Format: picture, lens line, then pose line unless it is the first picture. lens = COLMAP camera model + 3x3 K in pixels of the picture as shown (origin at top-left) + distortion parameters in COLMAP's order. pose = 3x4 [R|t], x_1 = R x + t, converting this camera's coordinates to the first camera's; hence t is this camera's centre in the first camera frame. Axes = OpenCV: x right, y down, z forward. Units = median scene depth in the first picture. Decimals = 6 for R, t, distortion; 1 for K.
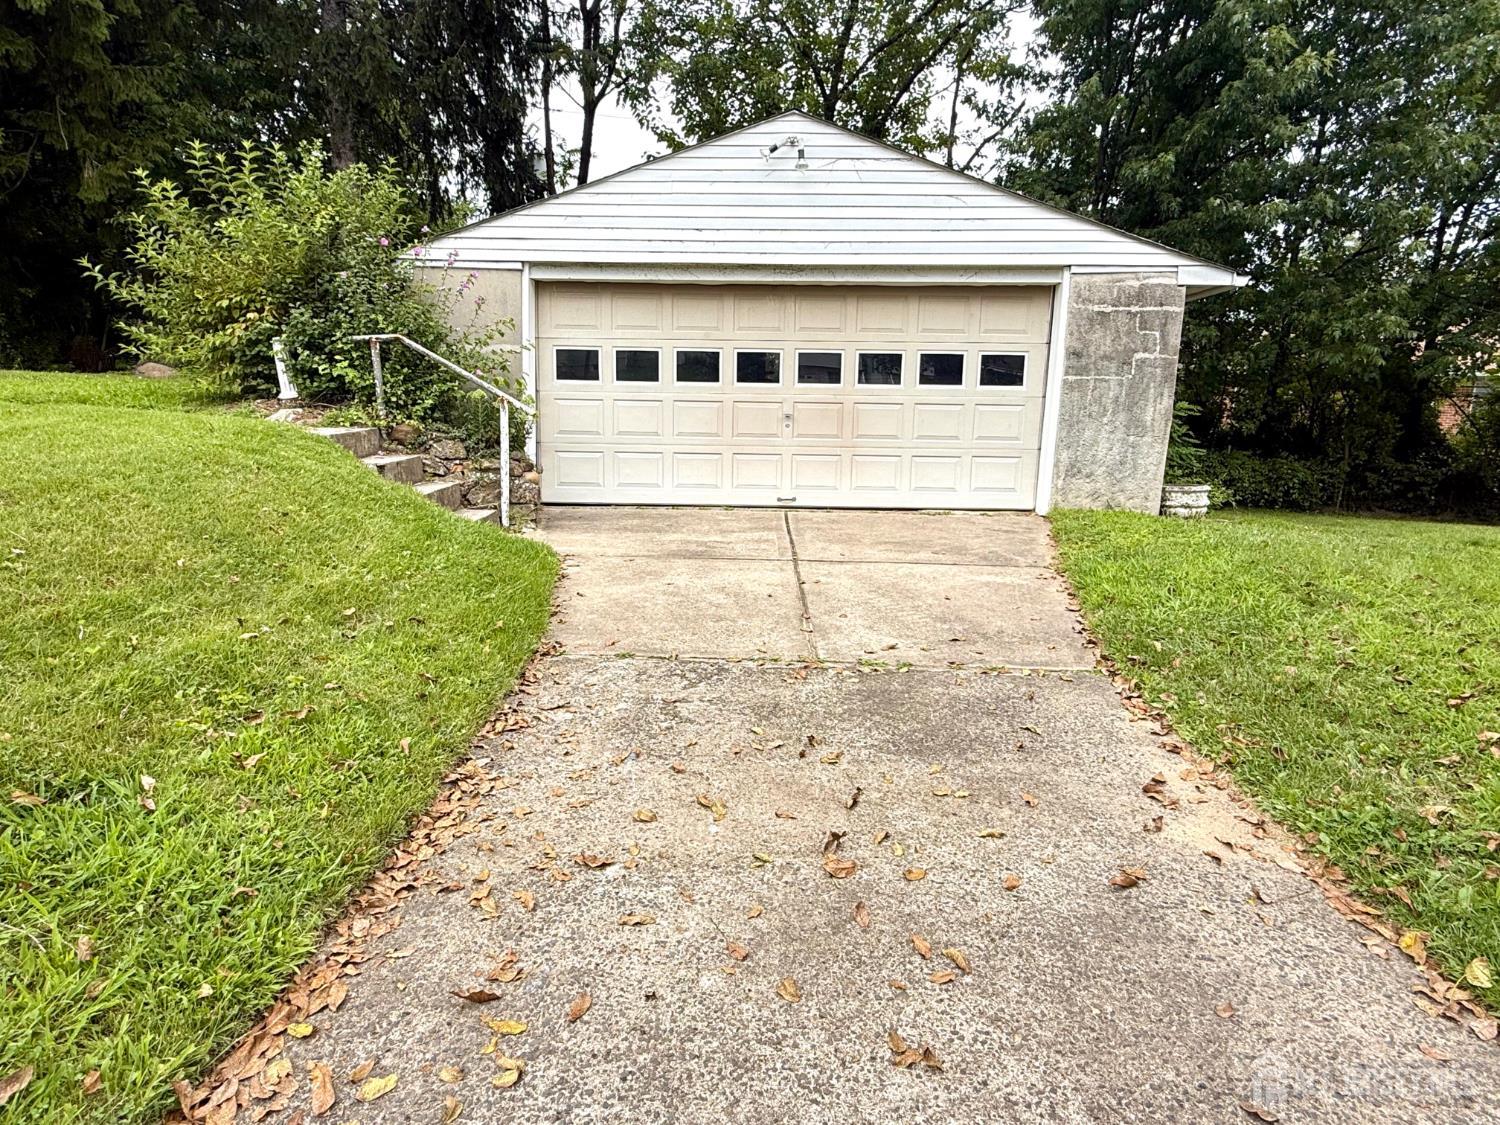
lens RADIAL K [[841.5, 0, 750.0], [0, 841.5, 562.5], [0, 0, 1]] dist [0.000952, 0.000986]
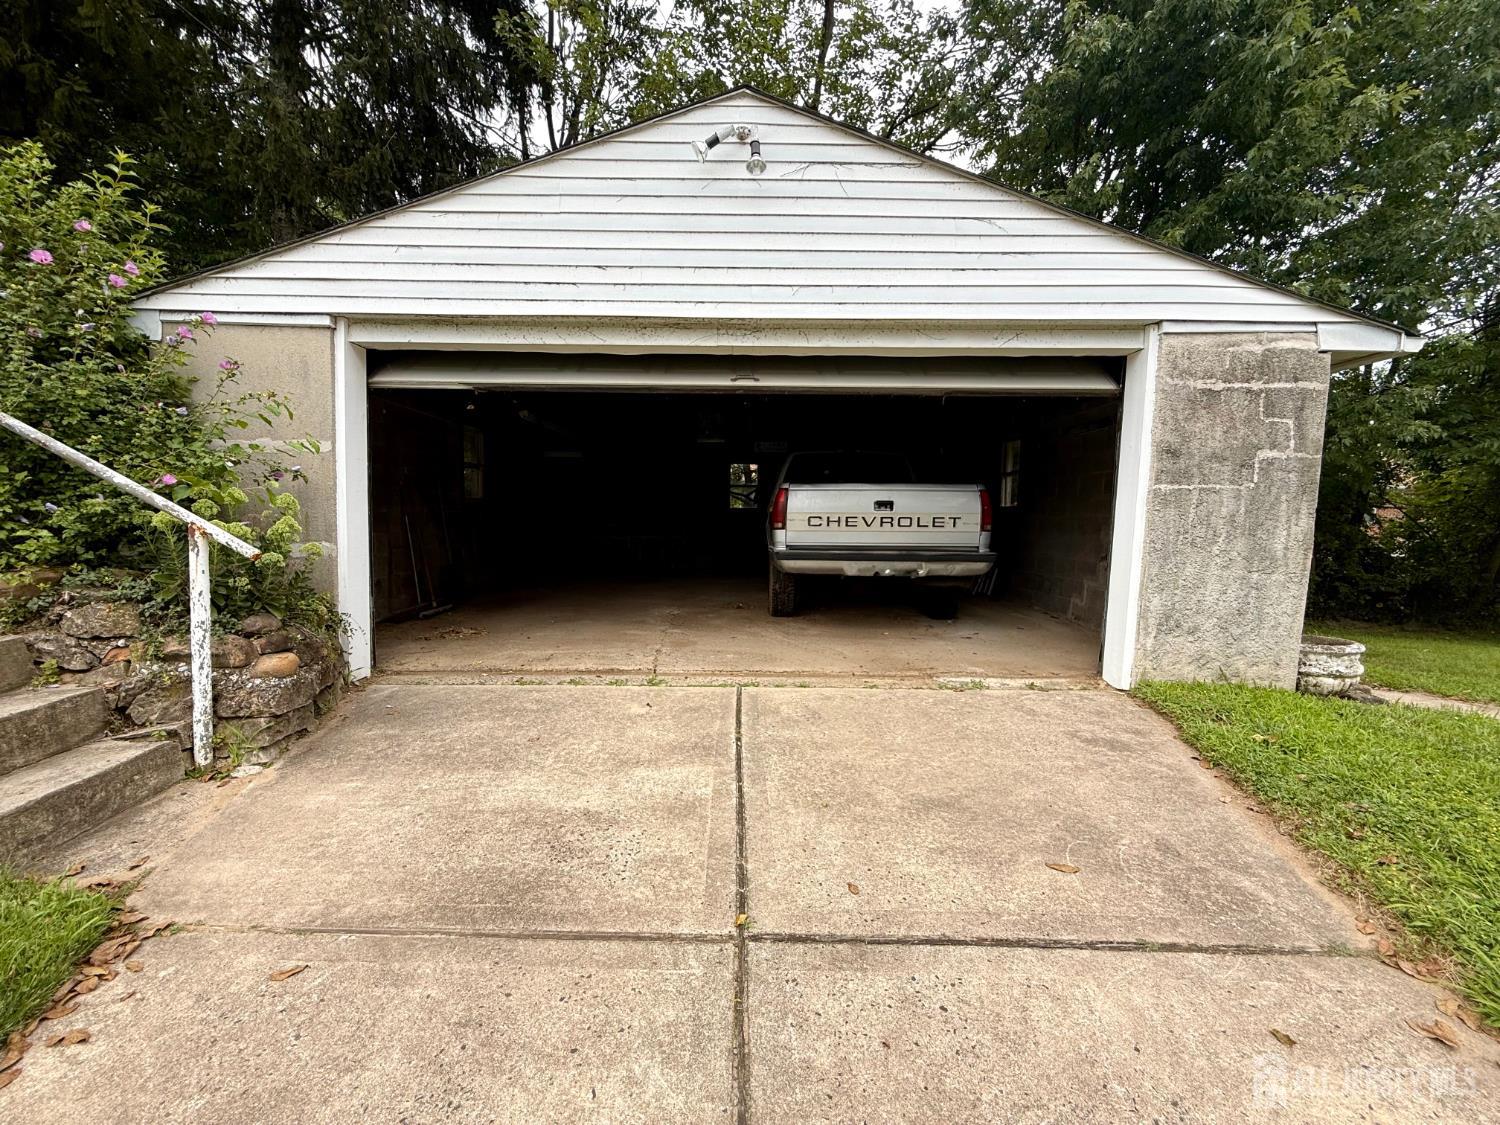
lens RADIAL K [[600.5, 0, 750.0], [0, 600.5, 562.5], [0, 0, 1]] dist [0.000301, -0.000140]
pose [[0.999664, -0.005877, 0.025245, 0.041648], [0.008333, 0.995123, -0.098288, -0.117647], [-0.024544, 0.098465, 0.994838, 0.547886]]
